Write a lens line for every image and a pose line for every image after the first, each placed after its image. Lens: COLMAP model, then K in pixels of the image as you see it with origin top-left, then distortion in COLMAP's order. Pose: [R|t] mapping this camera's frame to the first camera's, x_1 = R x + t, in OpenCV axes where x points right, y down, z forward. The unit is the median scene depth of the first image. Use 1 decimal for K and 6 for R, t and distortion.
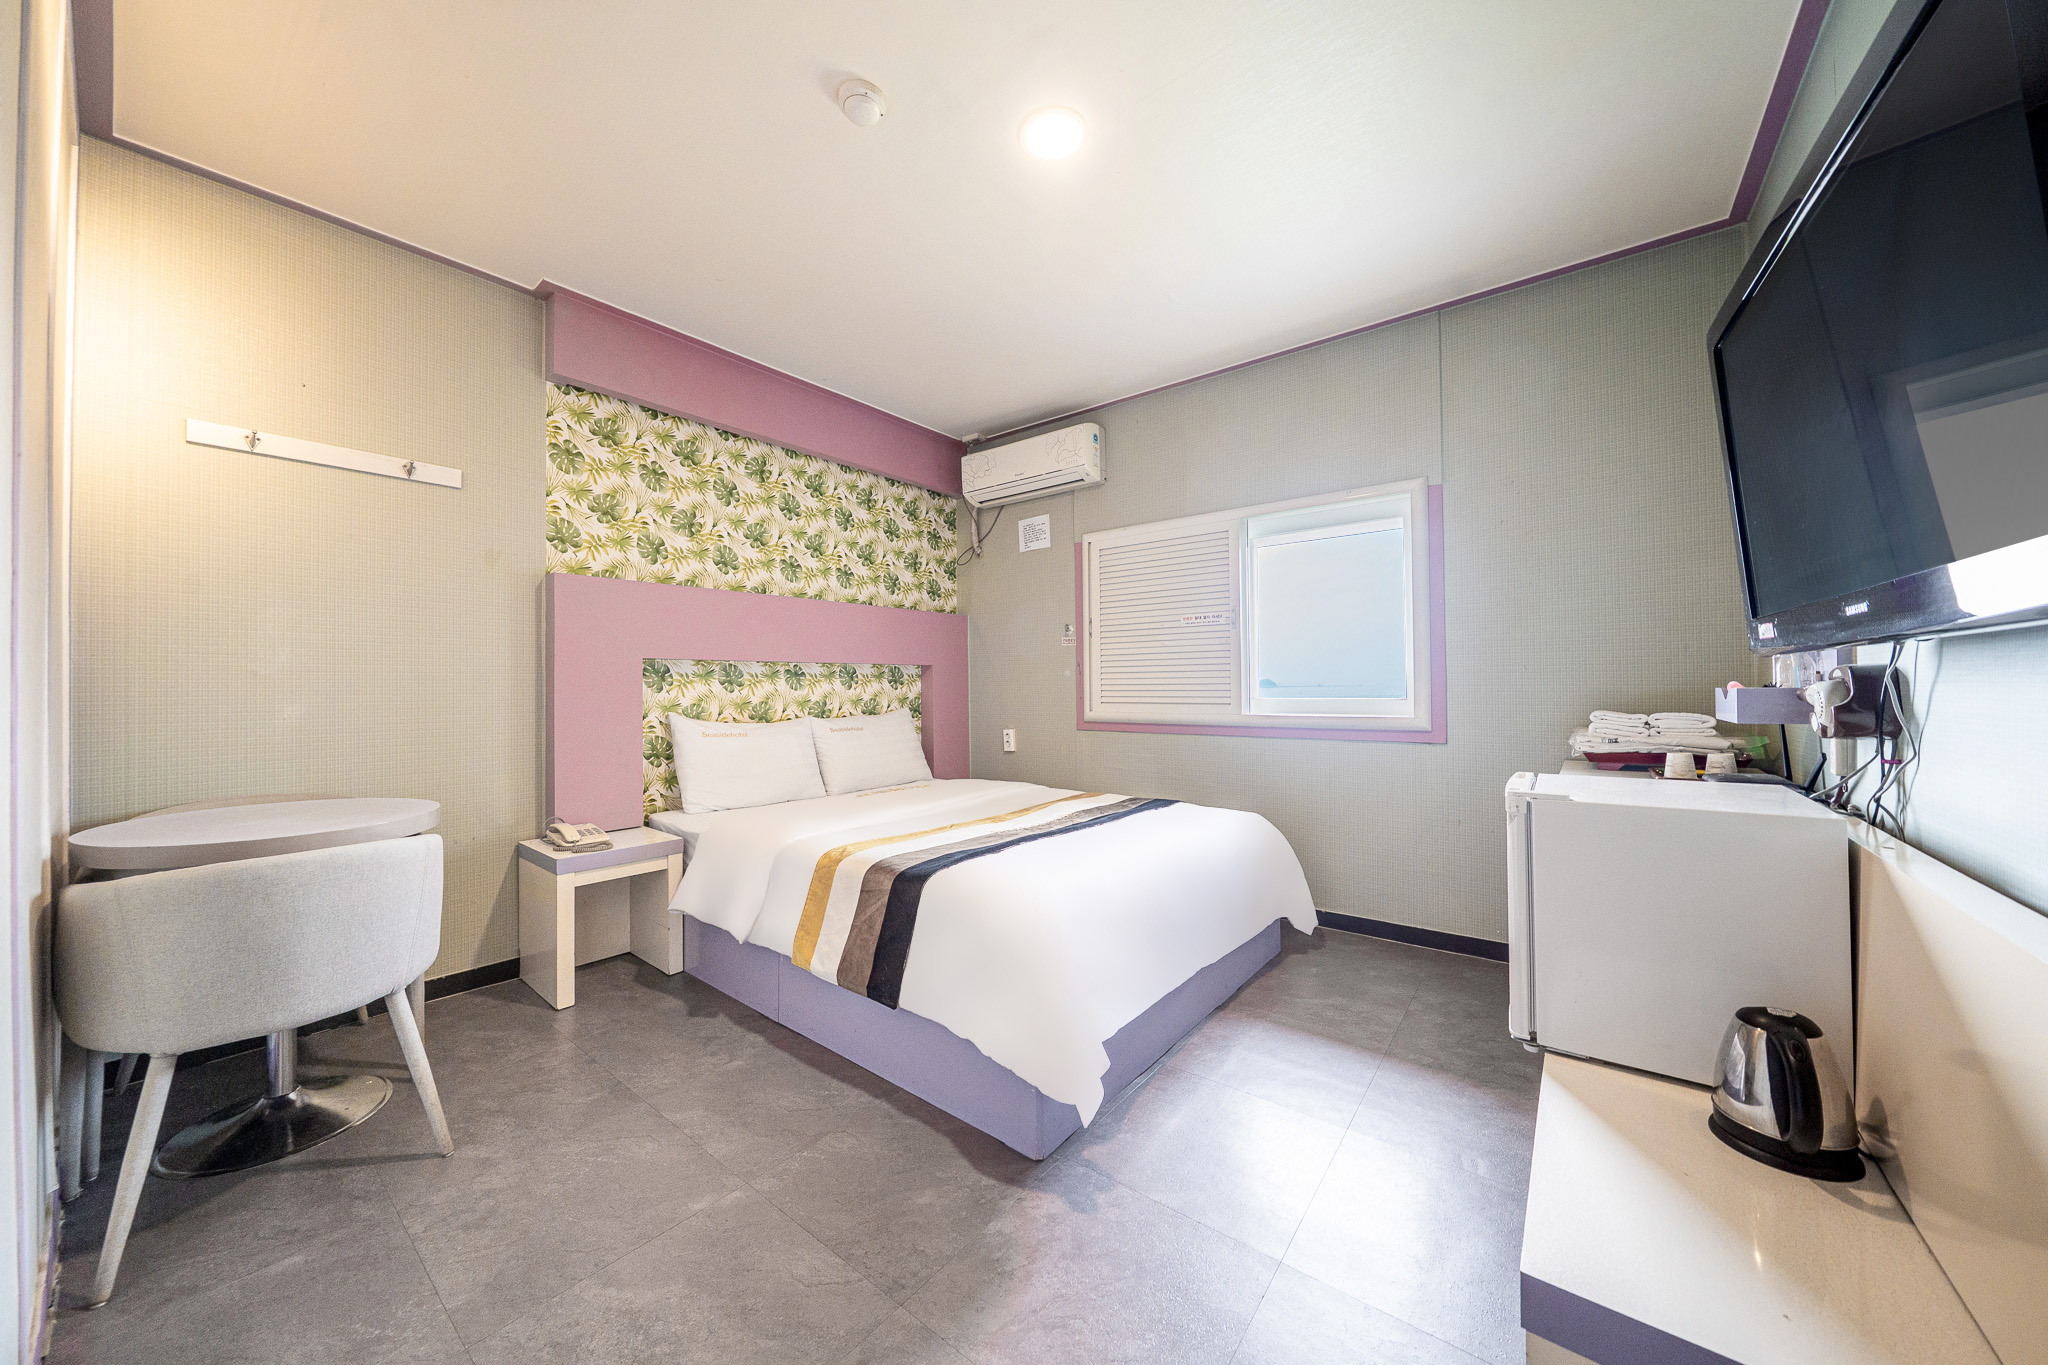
lens RADIAL K [[711.4, 0, 1018.1], [0, 711.4, 670.0], [0, 0, 1]] dist [-0.005341, 0.000420]
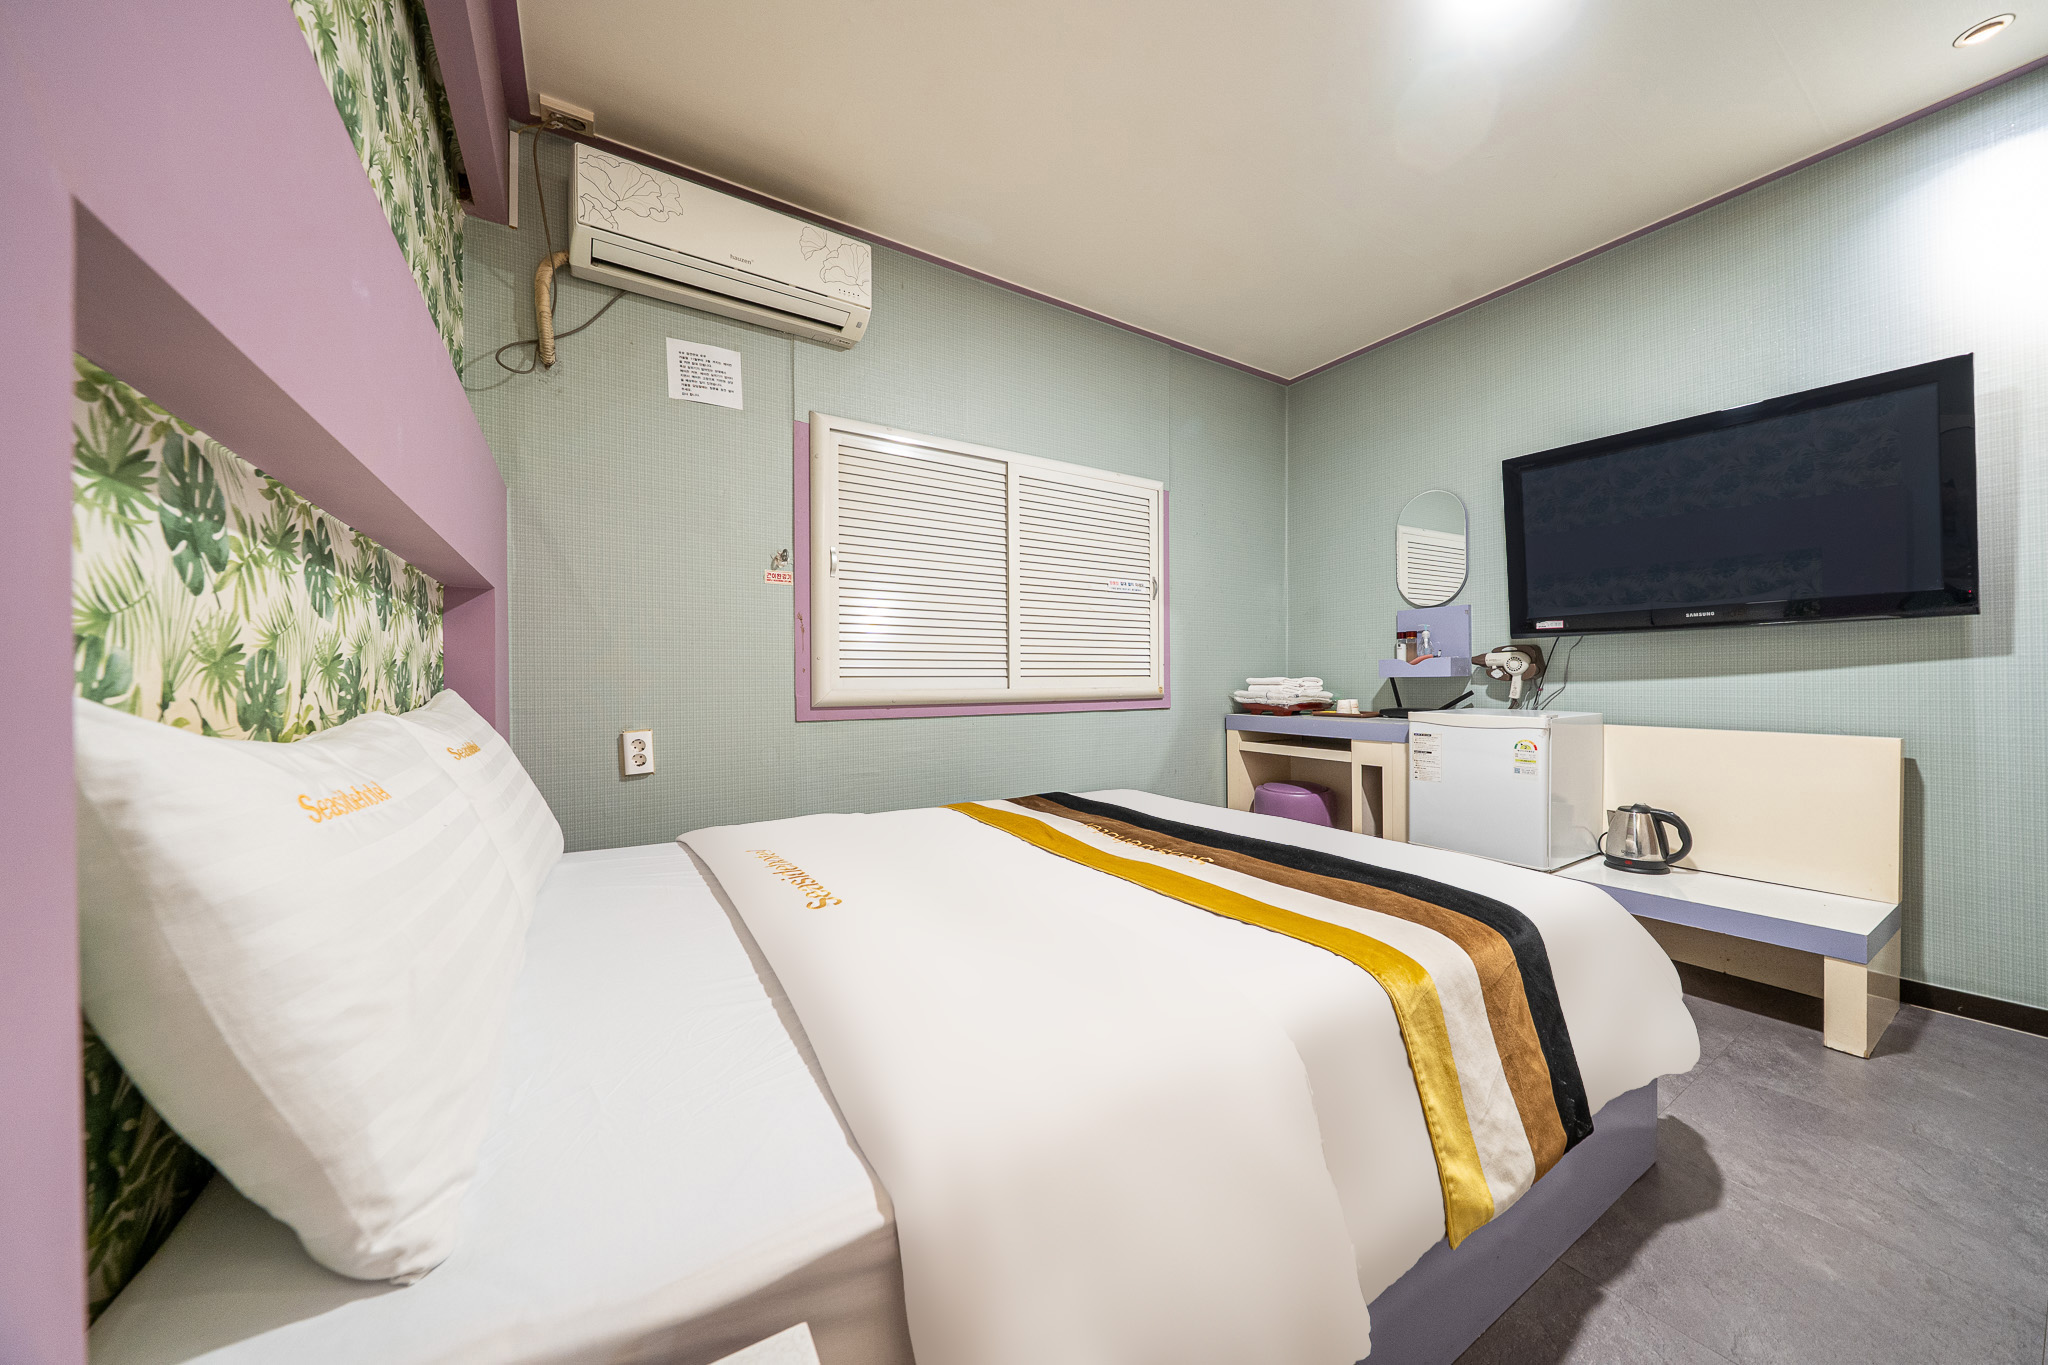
lens RADIAL K [[737.7, 0, 1022.0], [0, 737.7, 679.0], [0, 0, 1]] dist [-0.002553, -0.000427]
pose [[0.264476, -0.014461, 0.964284, -0.305196], [-0.030133, 0.999275, 0.023250, 0.015307], [-0.963921, -0.035205, 0.263848, 0.397011]]
